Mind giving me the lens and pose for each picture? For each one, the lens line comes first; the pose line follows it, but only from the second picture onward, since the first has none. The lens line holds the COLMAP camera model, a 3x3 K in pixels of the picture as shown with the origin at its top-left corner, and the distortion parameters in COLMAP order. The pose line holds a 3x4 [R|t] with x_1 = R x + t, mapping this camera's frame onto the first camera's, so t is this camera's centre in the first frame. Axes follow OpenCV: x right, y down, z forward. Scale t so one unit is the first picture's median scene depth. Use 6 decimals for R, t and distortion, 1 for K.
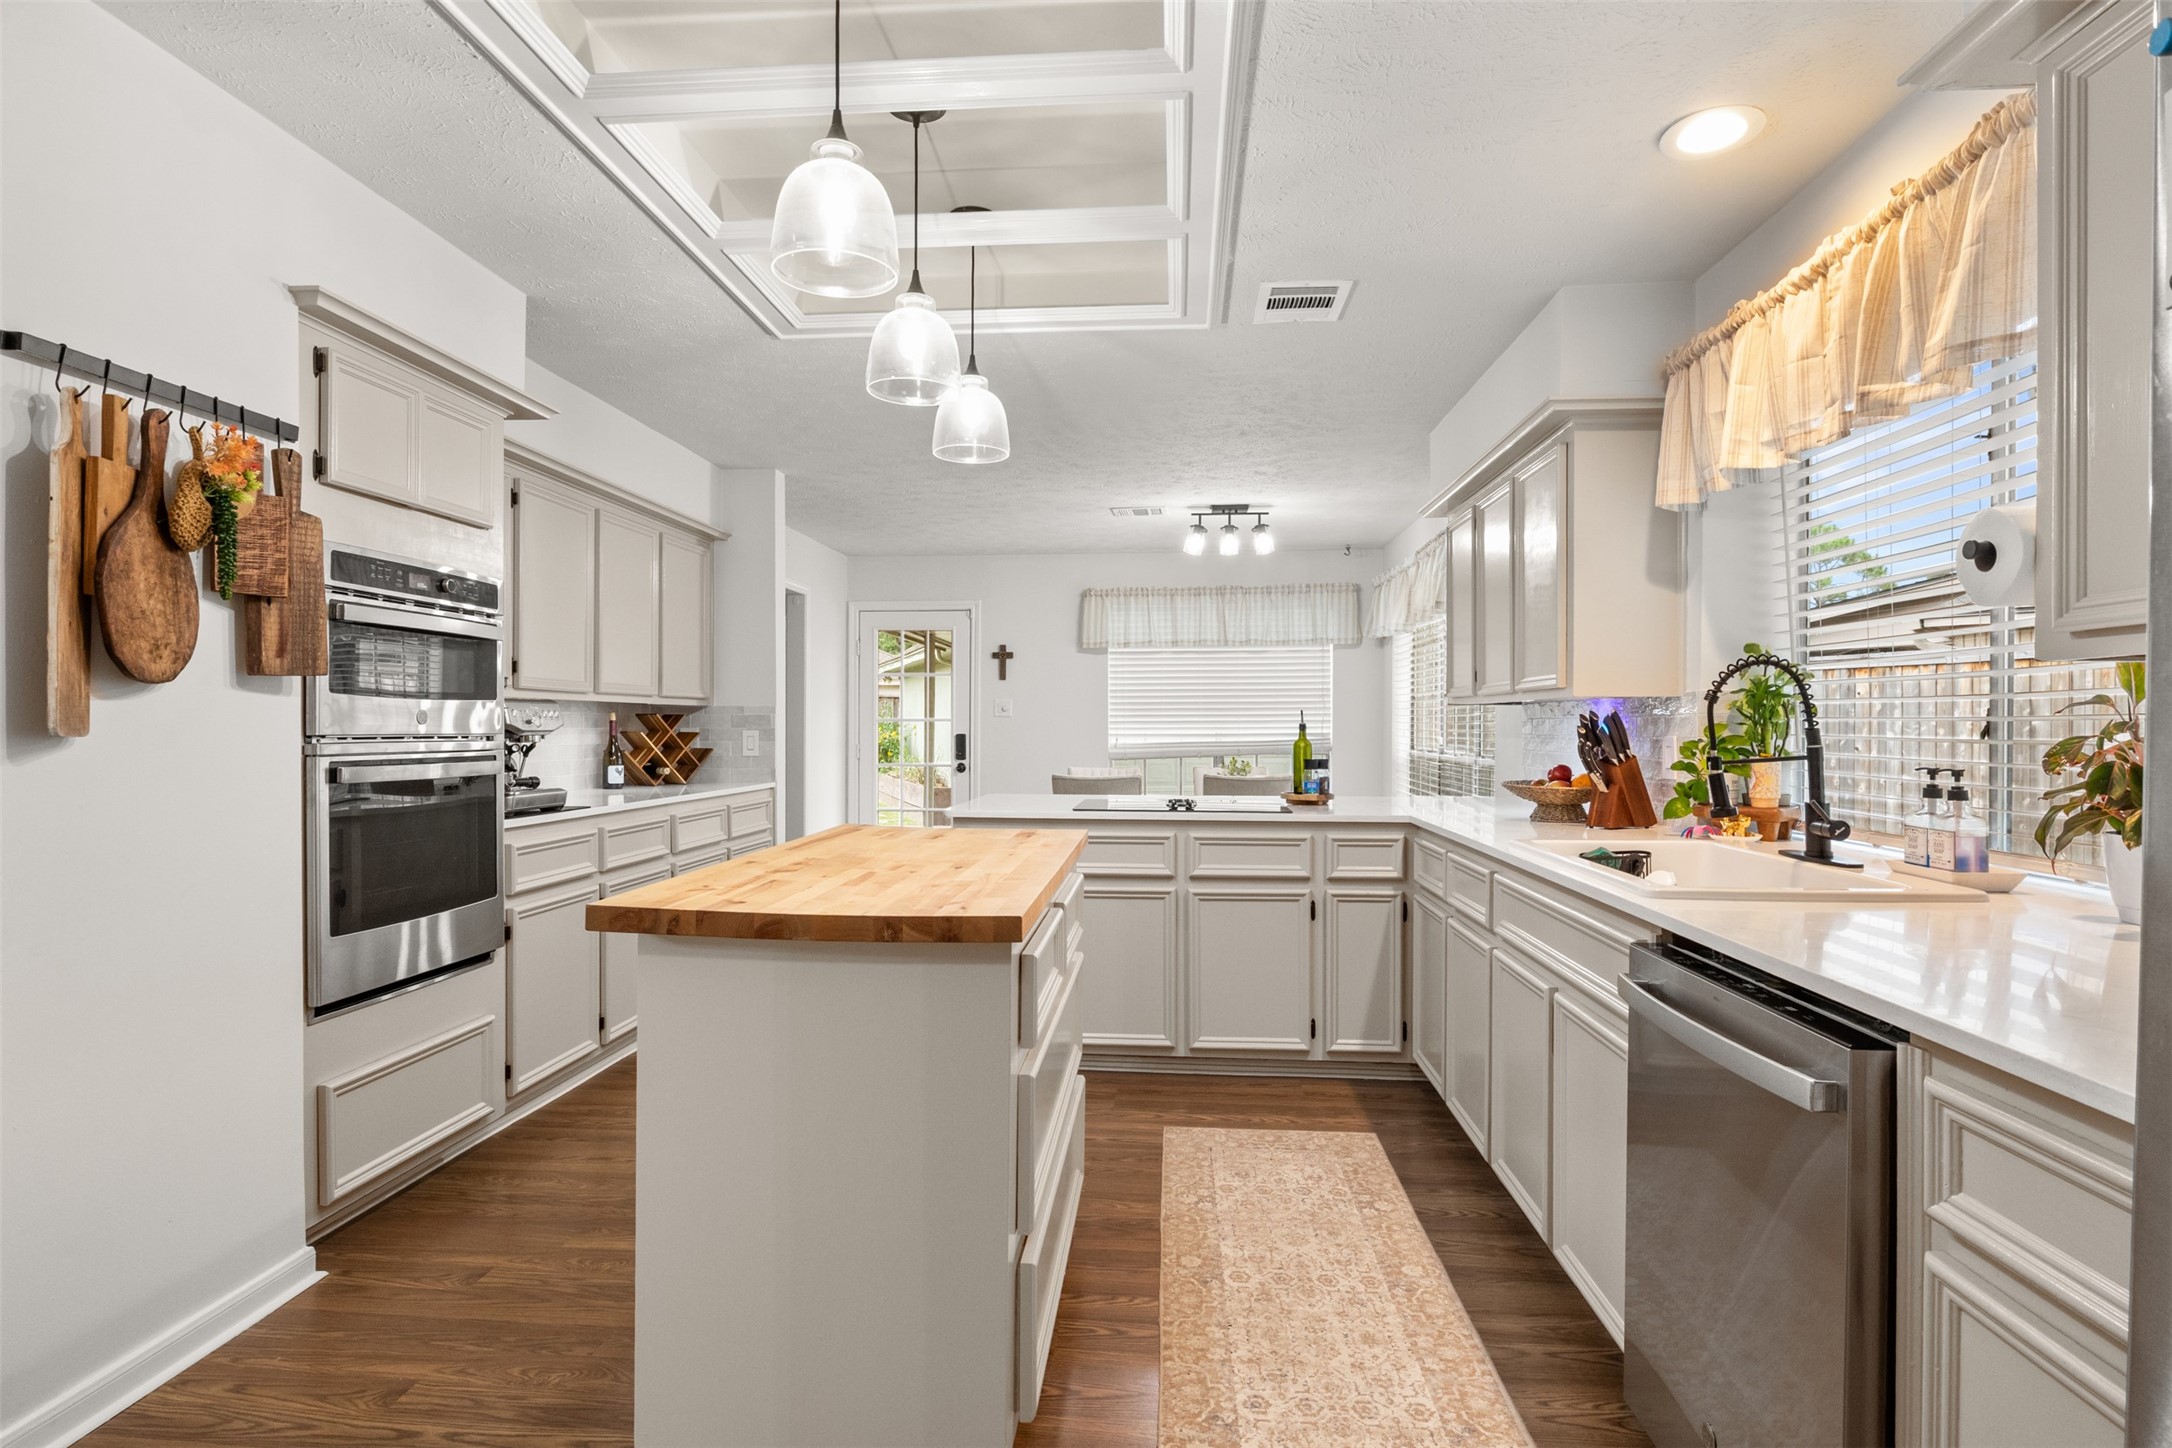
lens RADIAL K [[1106.6, 0, 1070.7], [0, 1106.6, 730.0], [0, 0, 1]] dist [-0.004155, -0.001047]
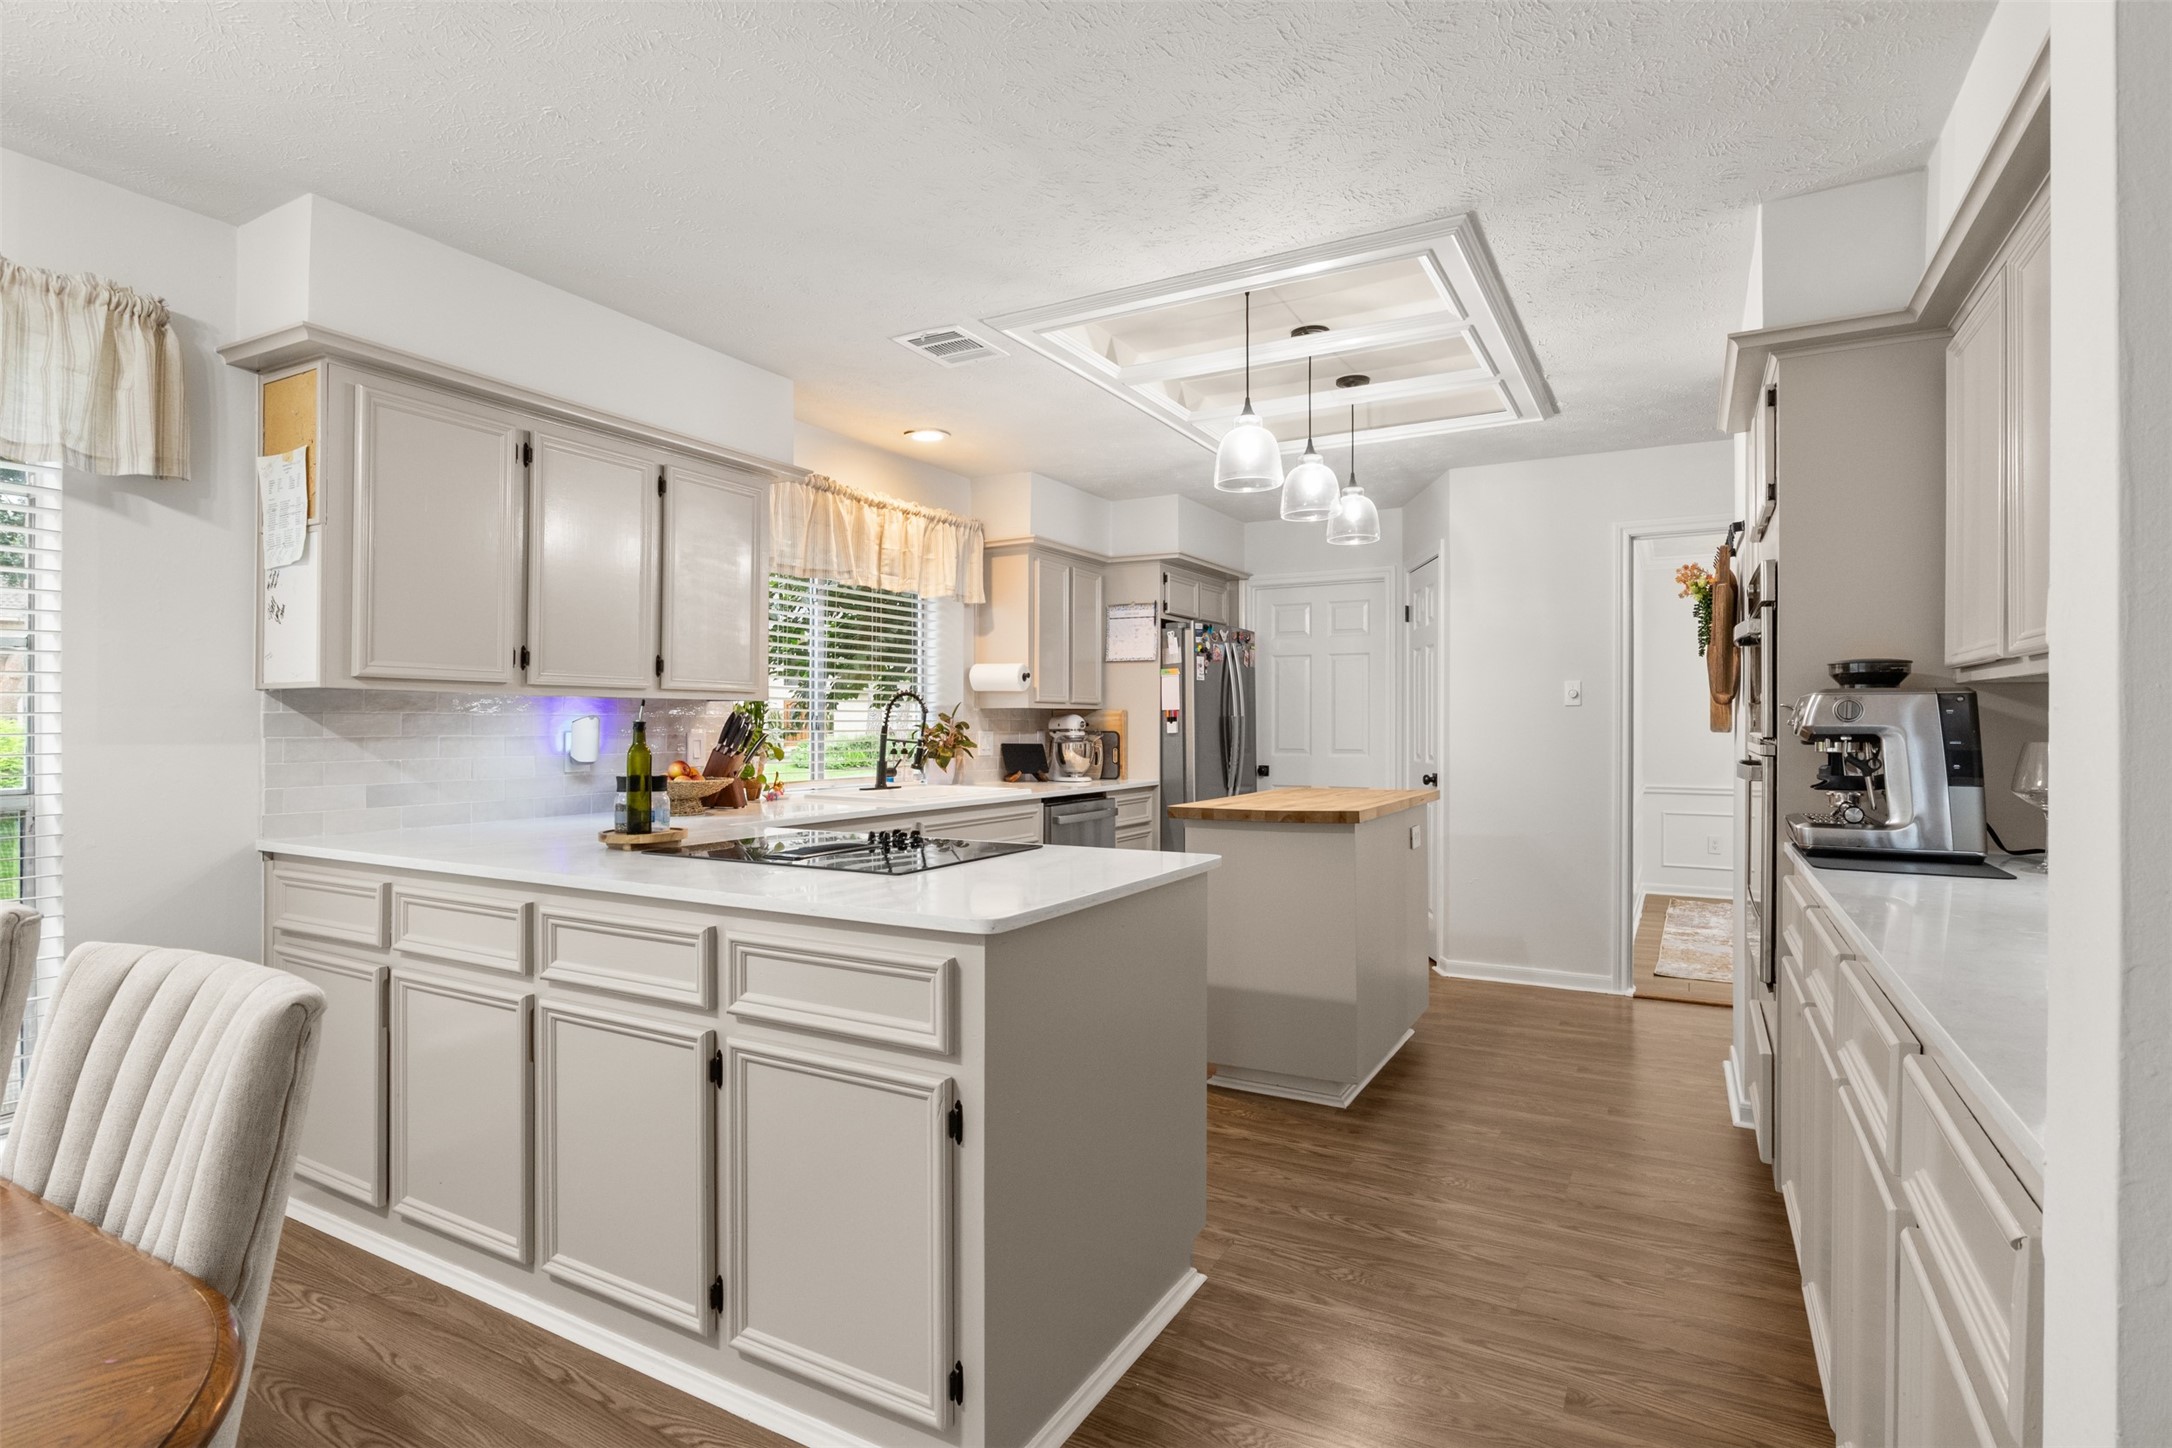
lens RADIAL K [[1089.1, 0, 1082.4], [0, 1089.1, 718.1], [0, 0, 1]] dist [-0.005429, -0.000709]
pose [[-0.915896, -0.000612, 0.401415, -0.208674], [-0.001378, 0.999998, -0.001620, -0.005099], [-0.401413, -0.002037, -0.915895, 1.157000]]
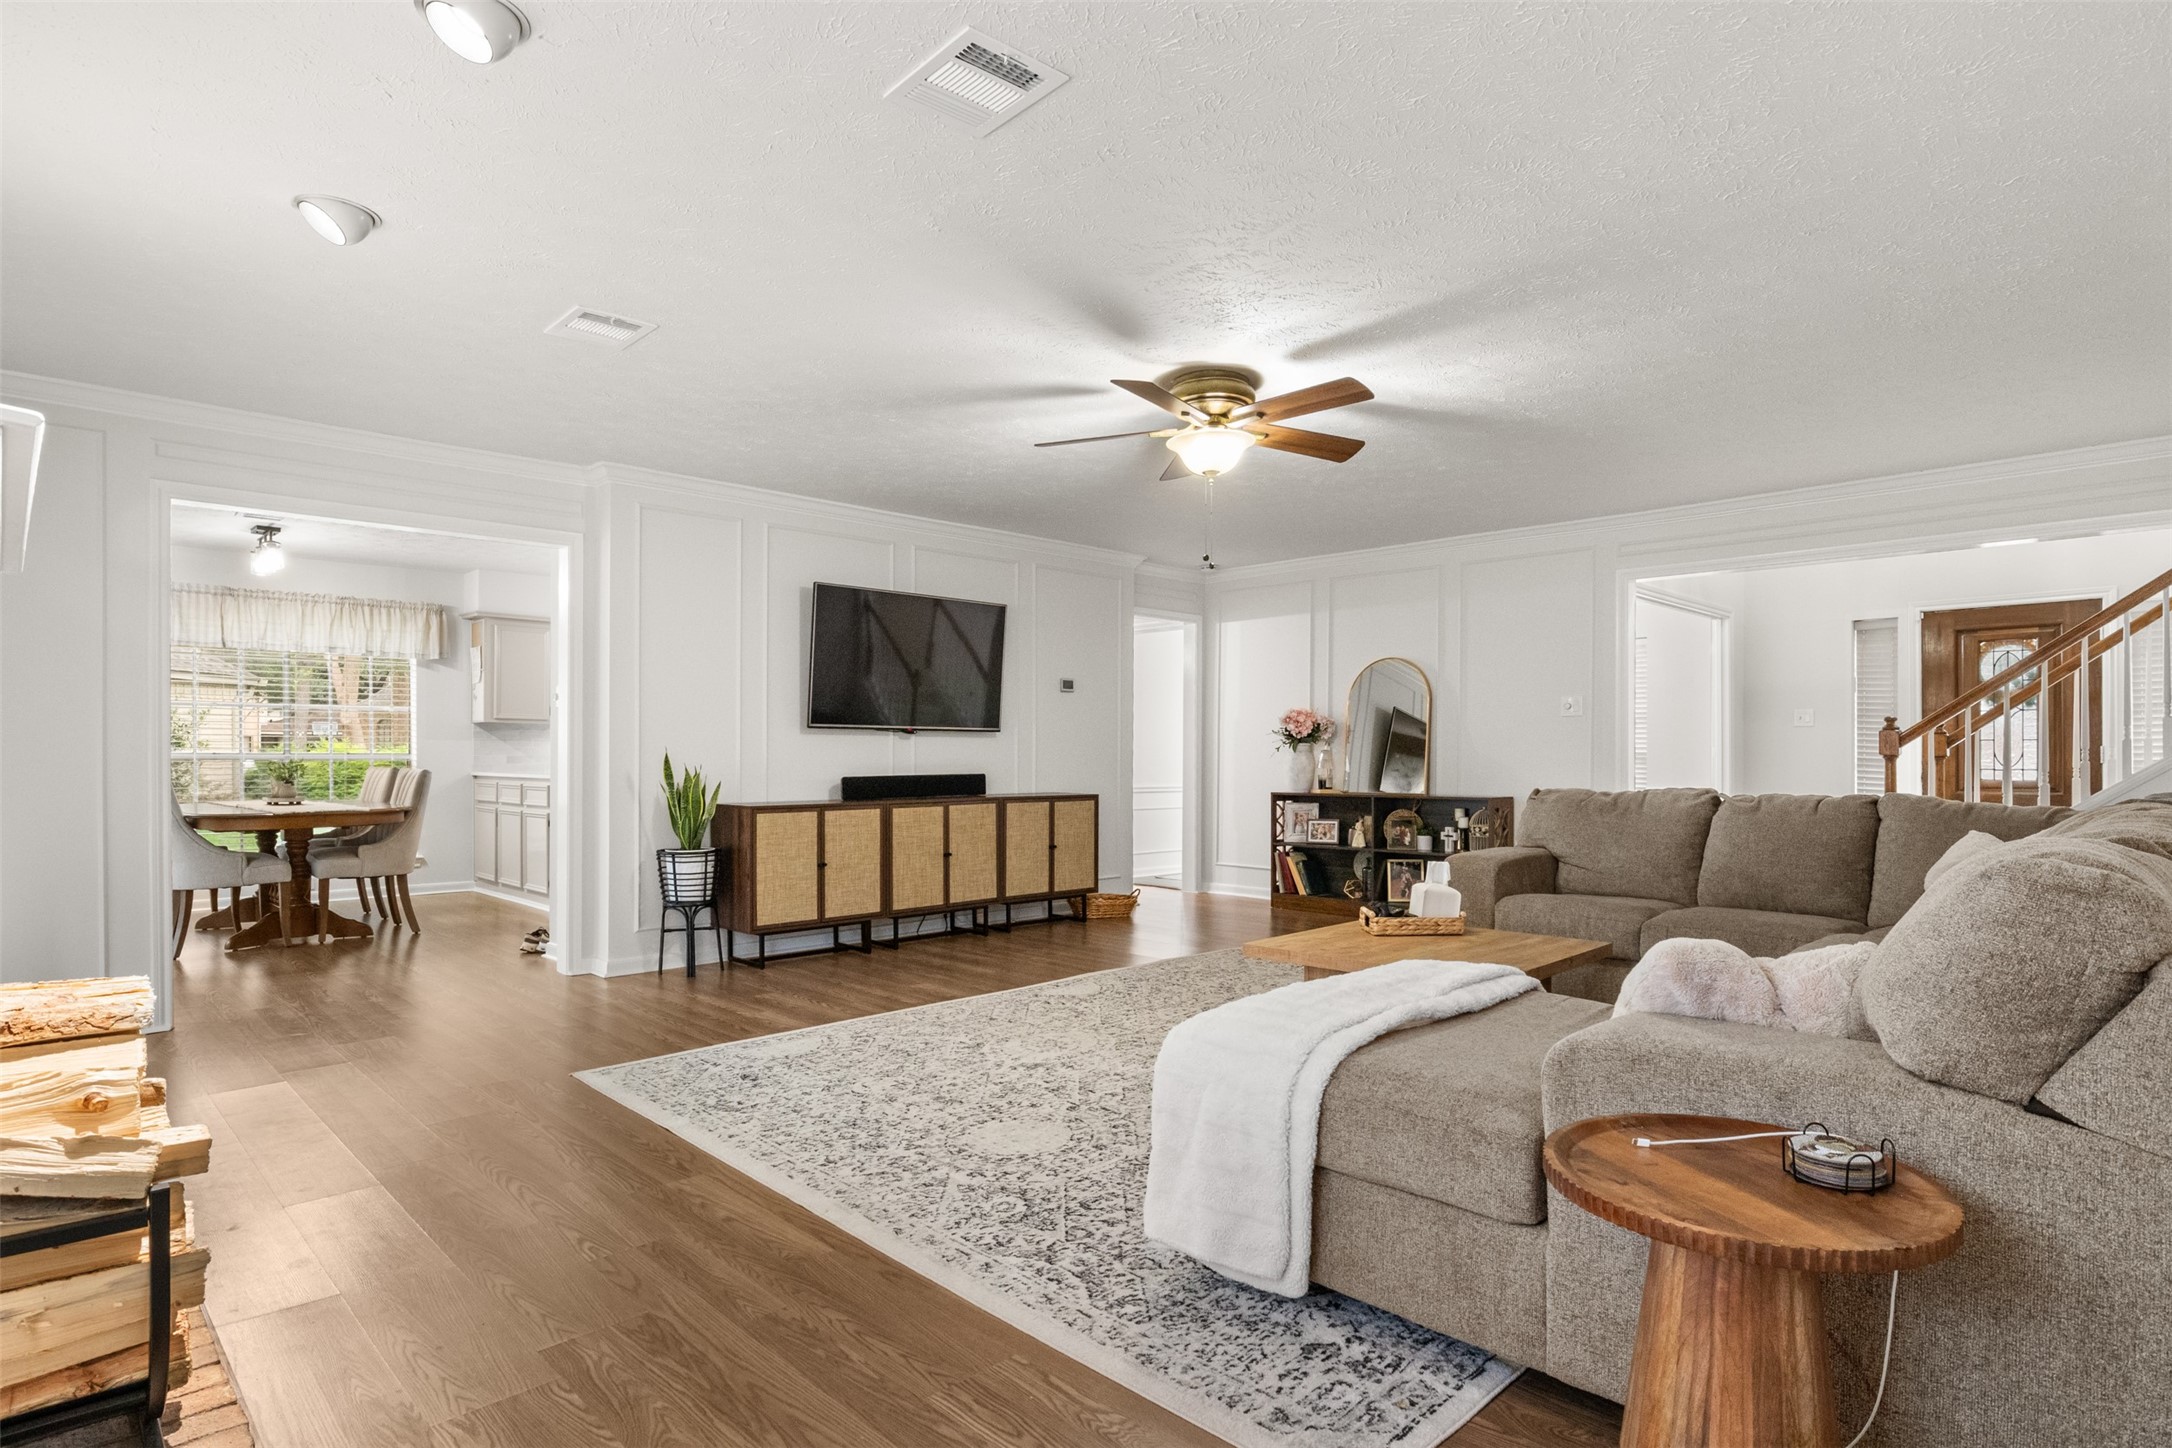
lens RADIAL K [[1143.1, 0, 1065.1], [0, 1143.1, 759.3], [0, 0, 1]] dist [-0.001170, -0.000035]
pose [[-0.757553, -0.005445, 0.652751, -1.365643], [-0.000732, 0.999972, 0.007492, 0.020592], [-0.652773, 0.005198, -0.757536, 1.532989]]
